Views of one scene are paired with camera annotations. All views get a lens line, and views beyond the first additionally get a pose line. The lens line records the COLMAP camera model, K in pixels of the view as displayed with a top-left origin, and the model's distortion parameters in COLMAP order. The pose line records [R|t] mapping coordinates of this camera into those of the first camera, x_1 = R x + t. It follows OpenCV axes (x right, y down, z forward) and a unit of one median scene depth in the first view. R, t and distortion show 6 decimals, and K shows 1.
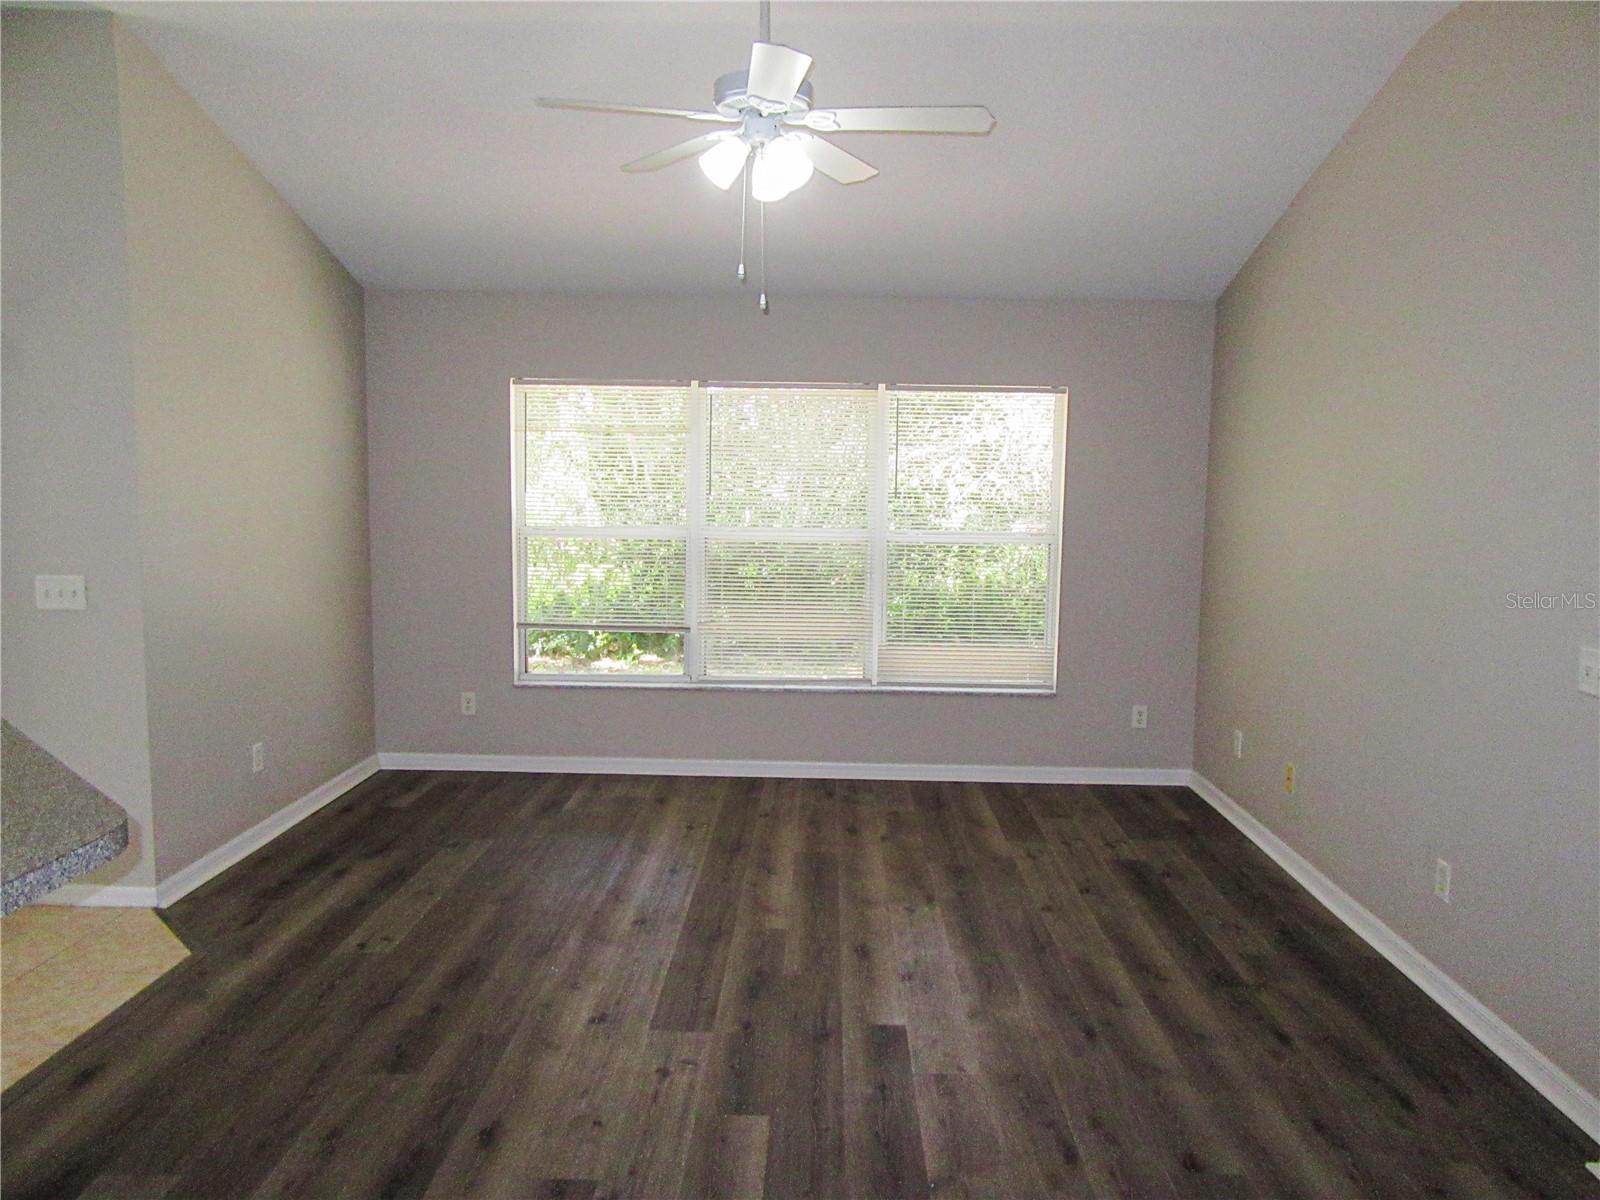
lens RADIAL K [[1189.9, 0, 803.1], [0, 1189.9, 602.6], [0, 0, 1]] dist [0.002602, -0.008567]
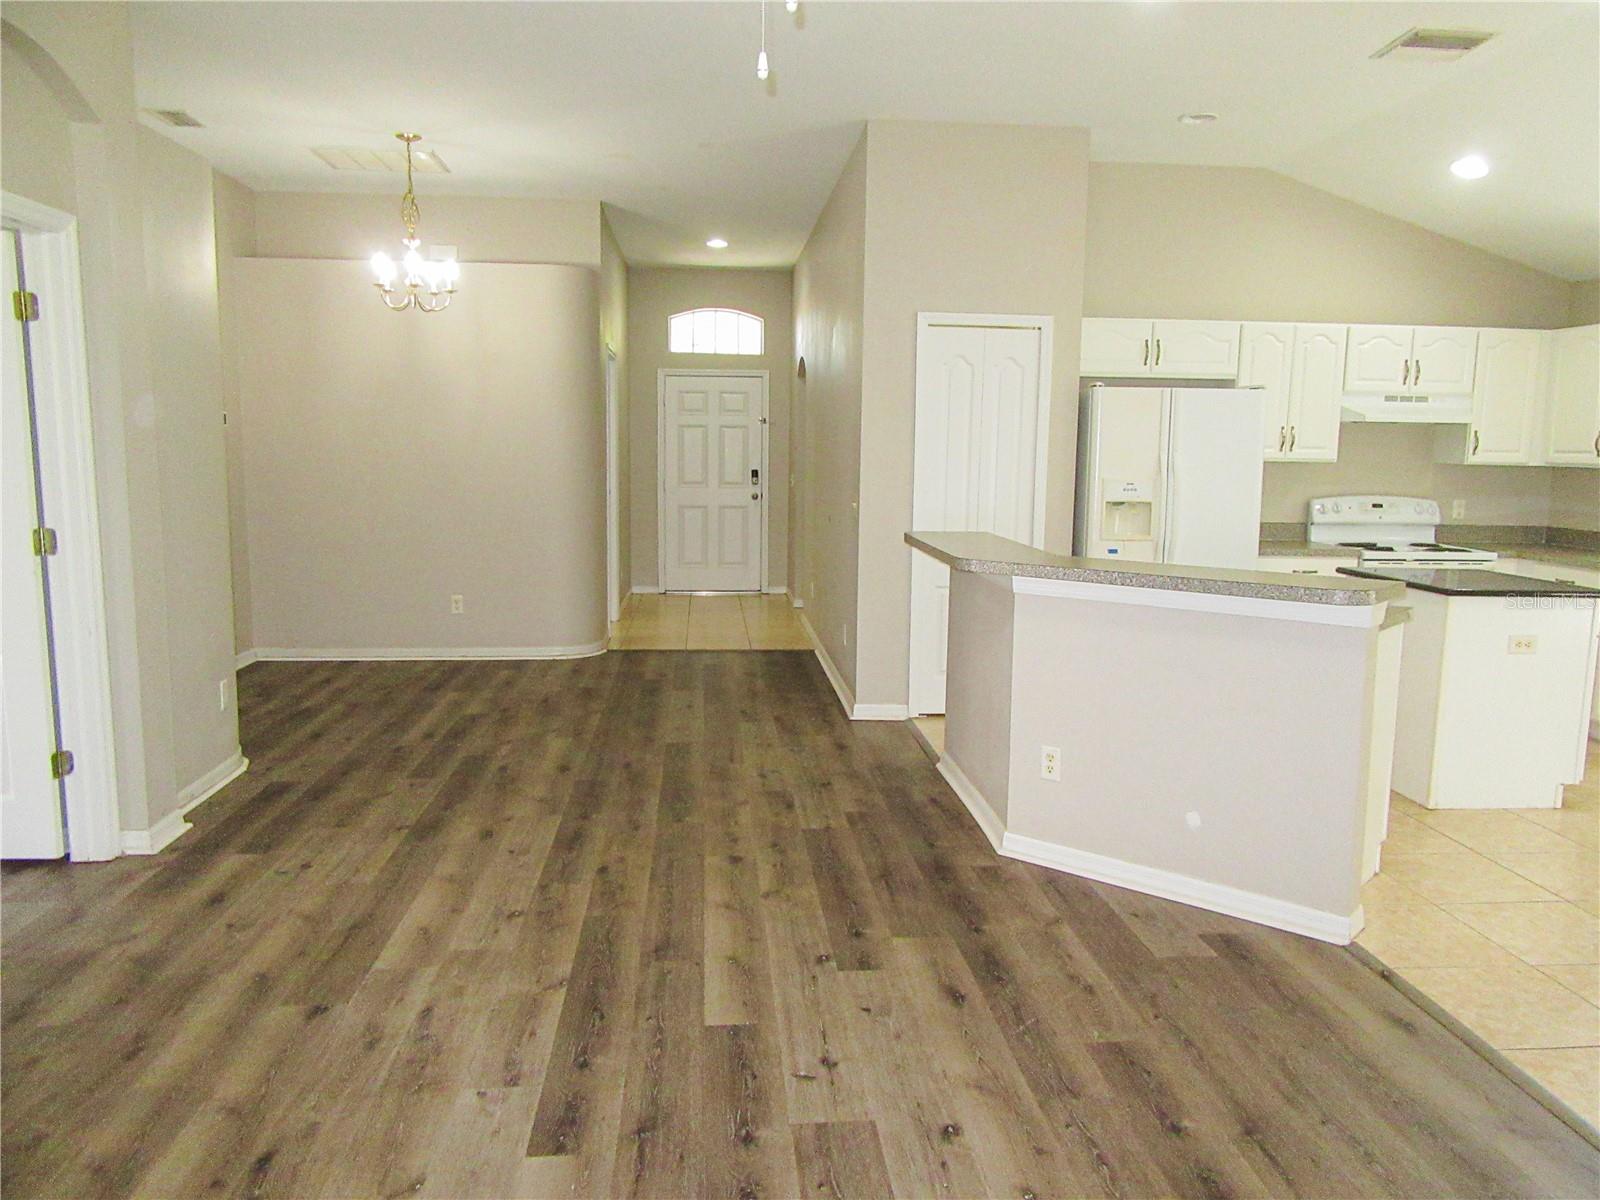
lens RADIAL K [[1189.9, 0, 800.8], [0, 1189.9, 596.4], [0, 0, 1]] dist [0.002602, -0.008567]
pose [[-0.994407, -0.013067, -0.104805, 0.001178], [-0.037107, 0.972282, 0.230850, -0.101312], [0.098883, 0.233448, -0.967328, 1.187375]]
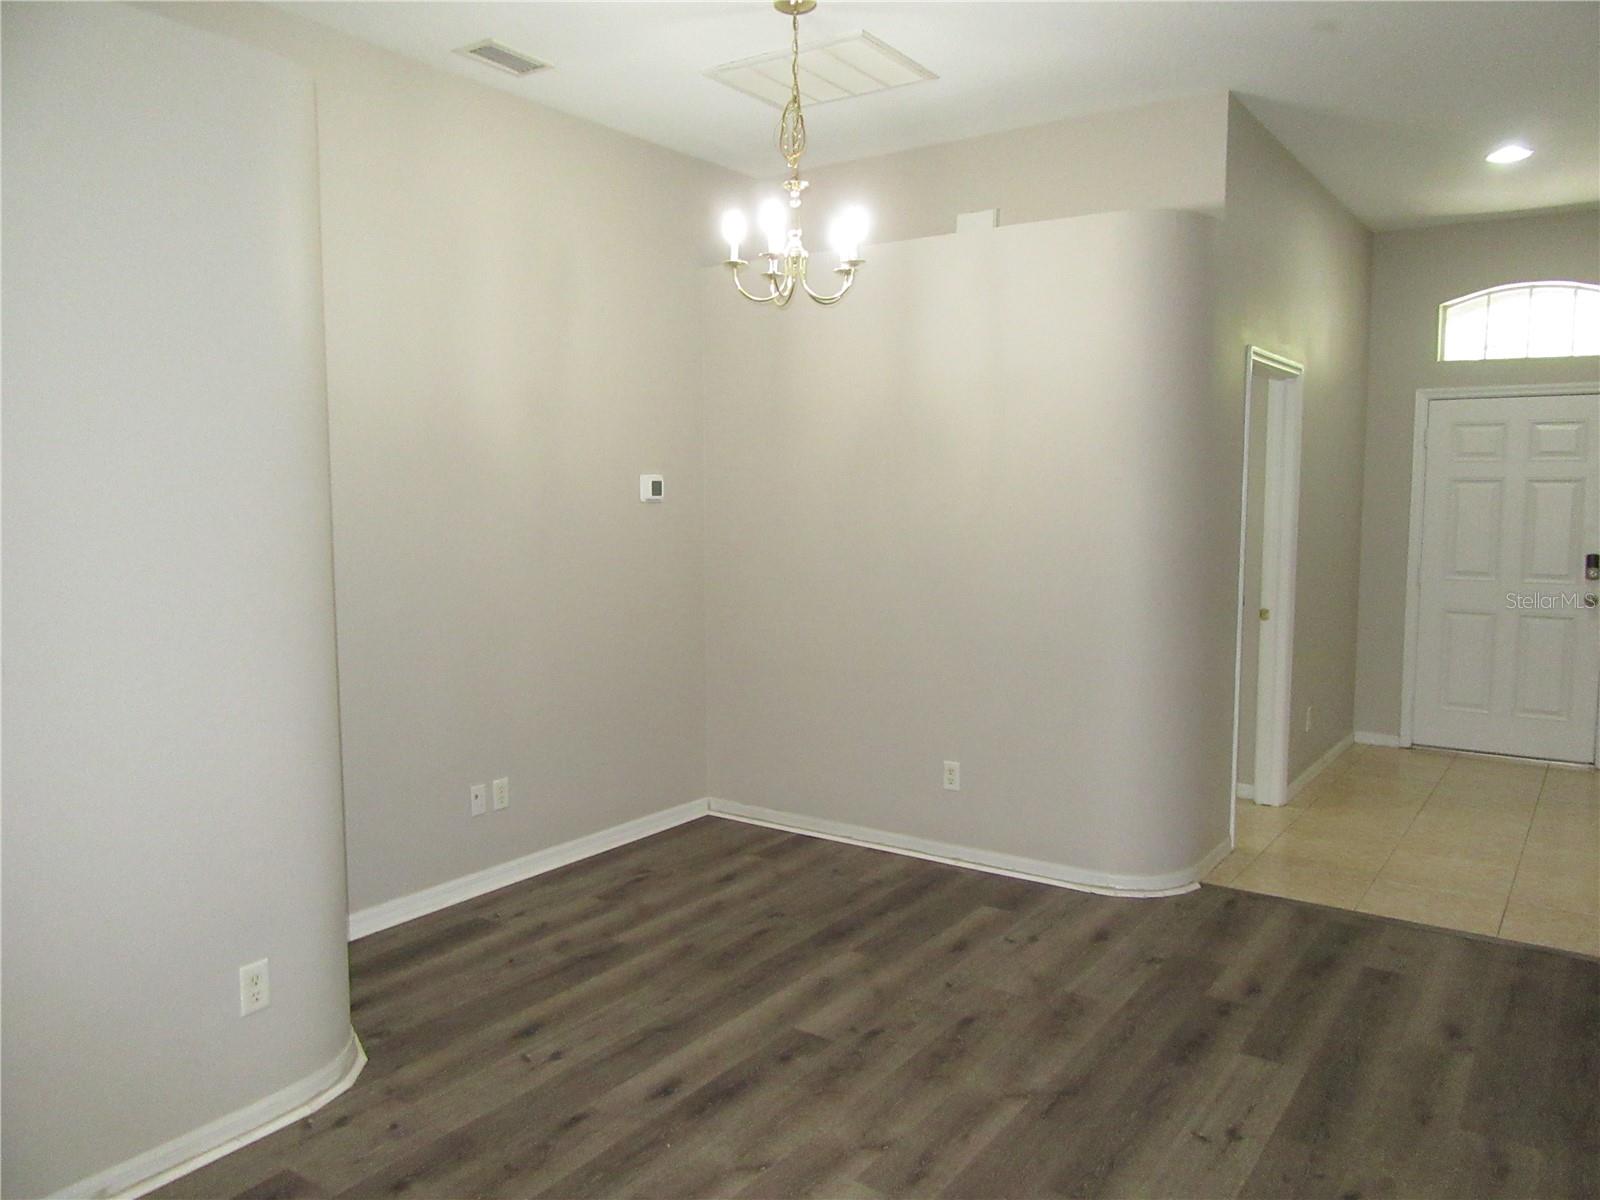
lens RADIAL K [[1189.9, 0, 803.3], [0, 1189.9, 593.7], [0, 0, 1]] dist [0.002602, -0.008567]
pose [[-0.834750, -0.063678, 0.546935, -0.148872], [0.046676, 0.981532, 0.185515, -0.044159], [-0.548647, 0.180388, -0.816362, 0.422493]]
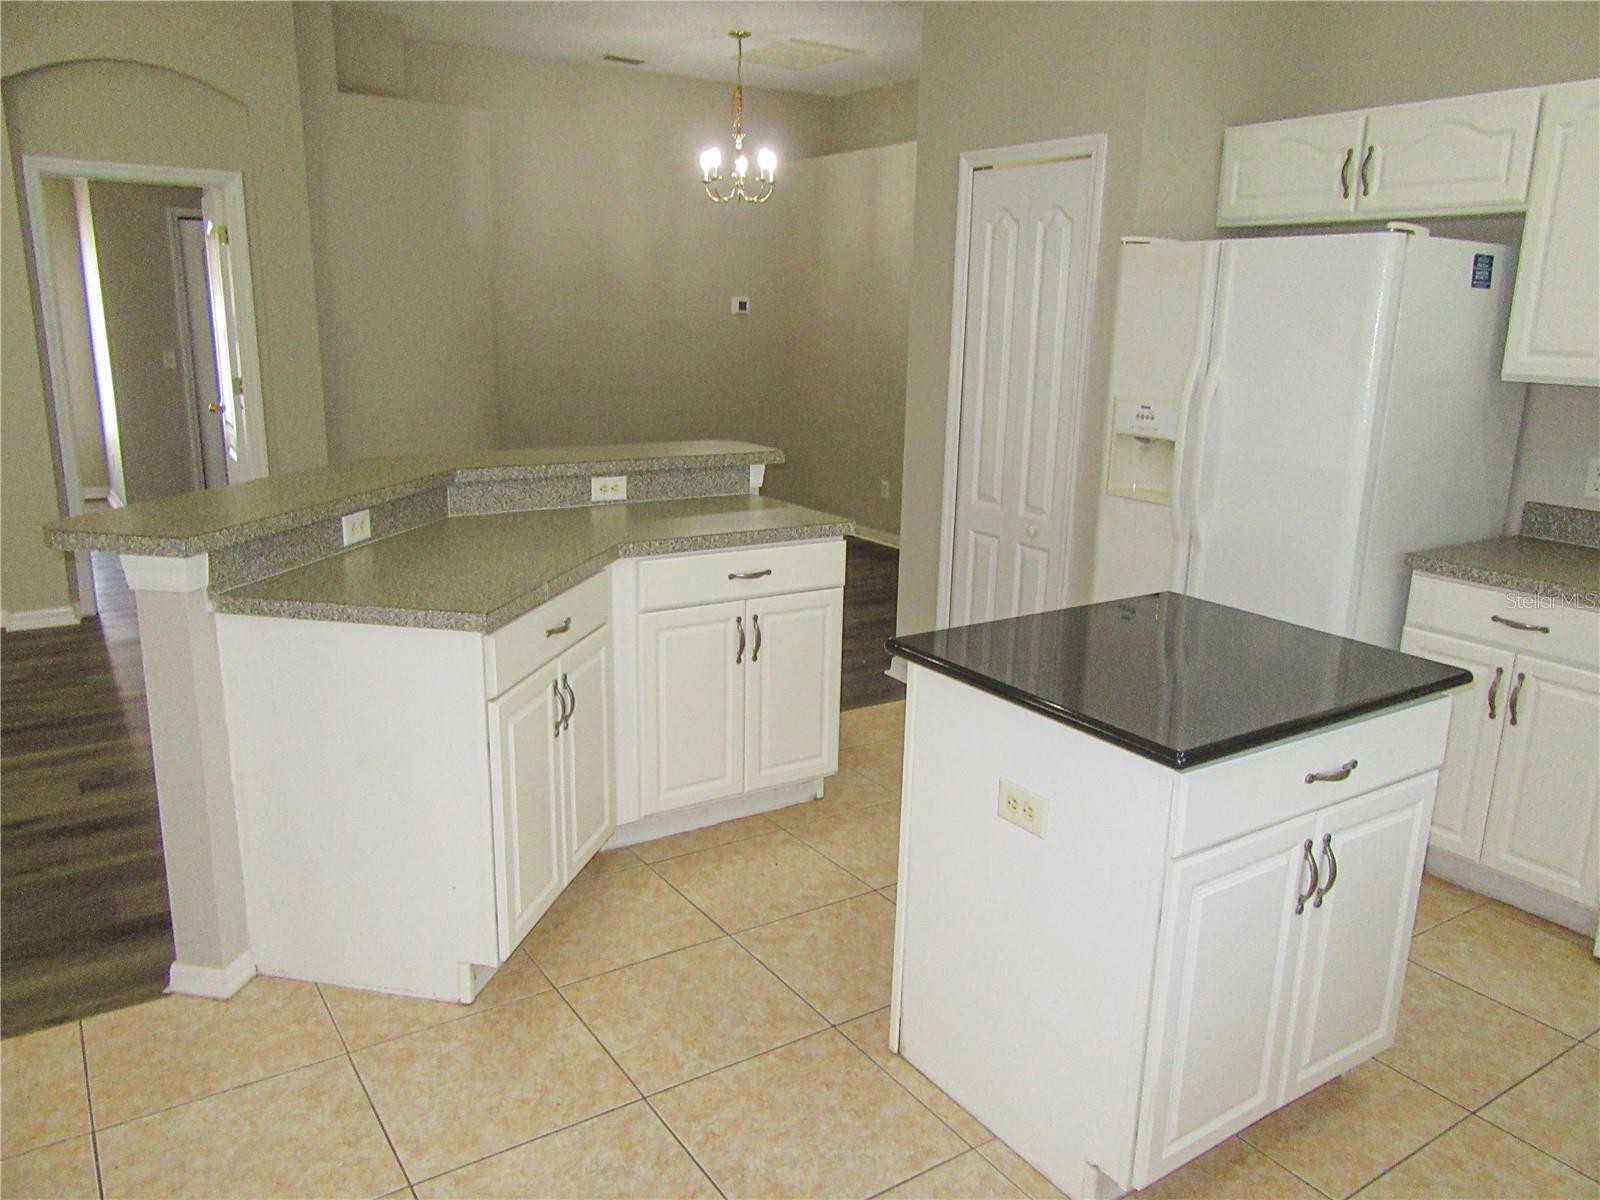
lens RADIAL K [[1189.9, 0, 809.9], [0, 1189.9, 595.1], [0, 0, 1]] dist [0.002602, -0.008567]
pose [[-0.577900, -0.214914, 0.787301, -1.007948], [0.059888, 0.950934, 0.303541, -0.067490], [-0.813907, 0.222566, -0.536674, 0.564475]]
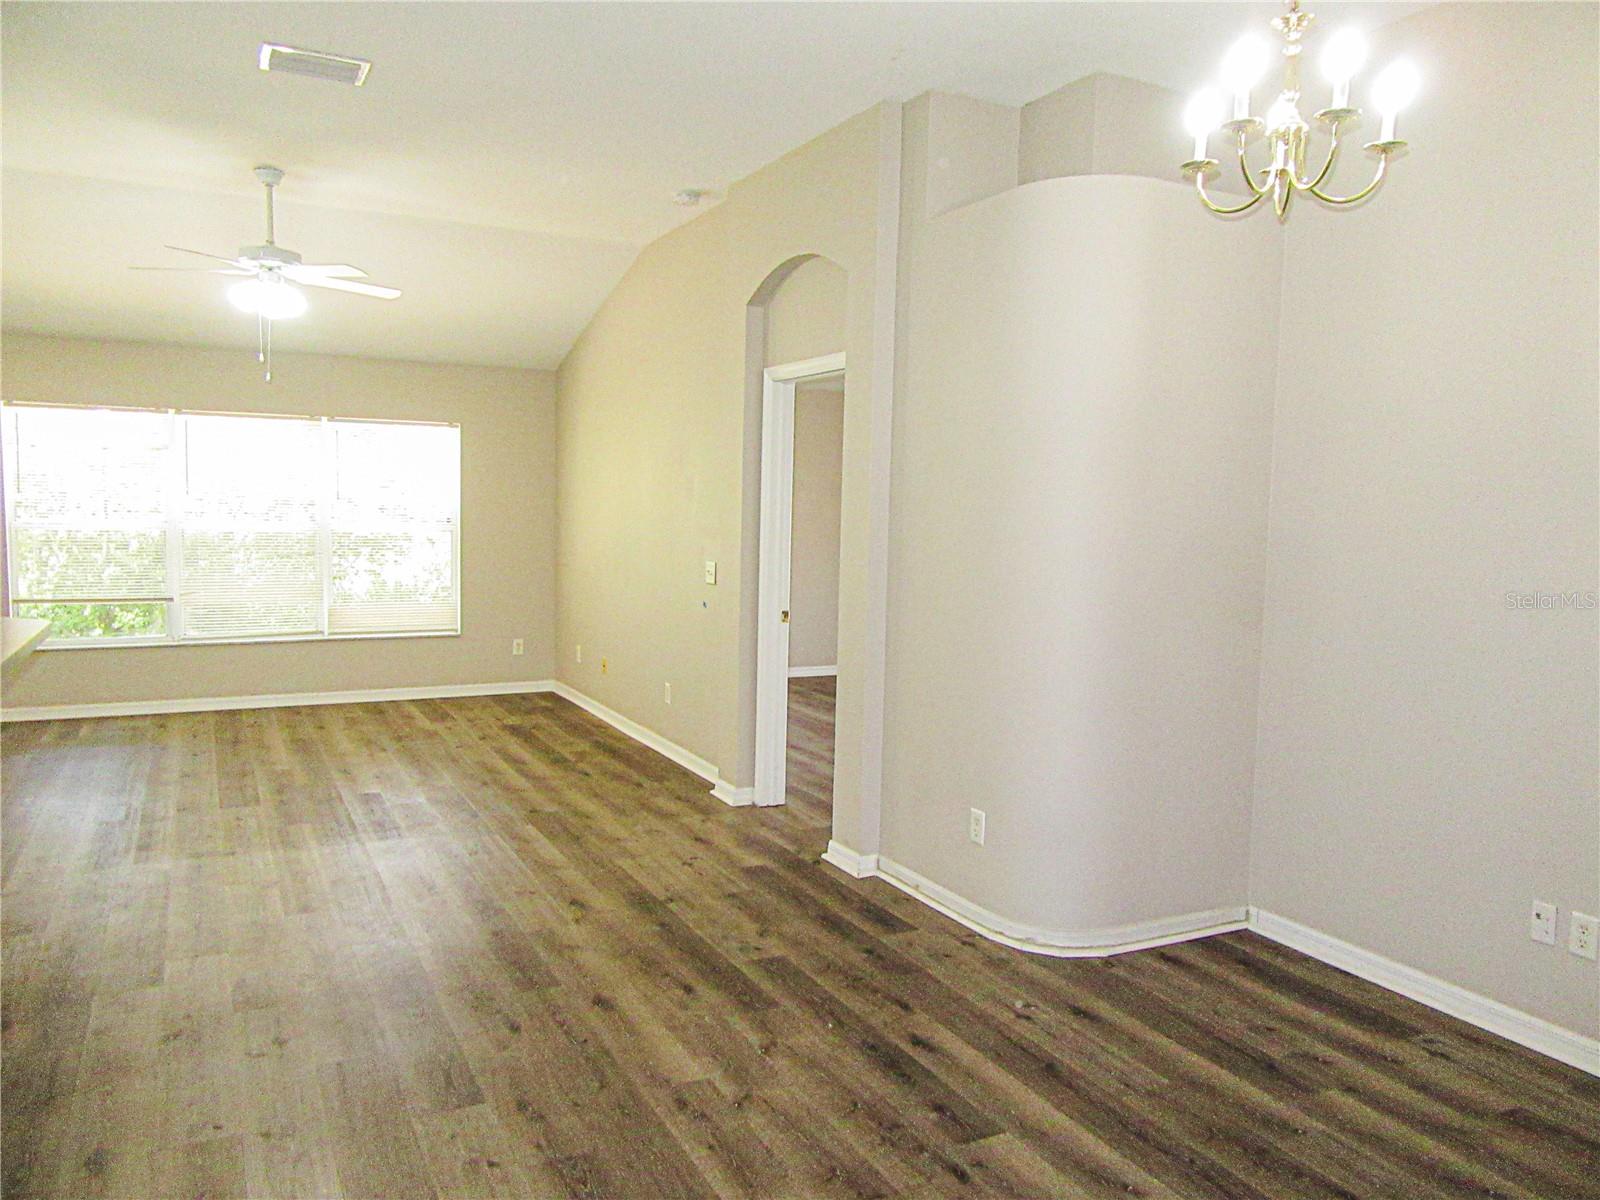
lens RADIAL K [[1189.9, 0, 802.5], [0, 1189.9, 599.8], [0, 0, 1]] dist [0.002602, -0.008567]
pose [[0.882124, -0.037008, 0.469561, -0.130156], [0.044305, 0.999008, -0.004496, 0.078654], [-0.468929, 0.024770, 0.882888, -0.625658]]
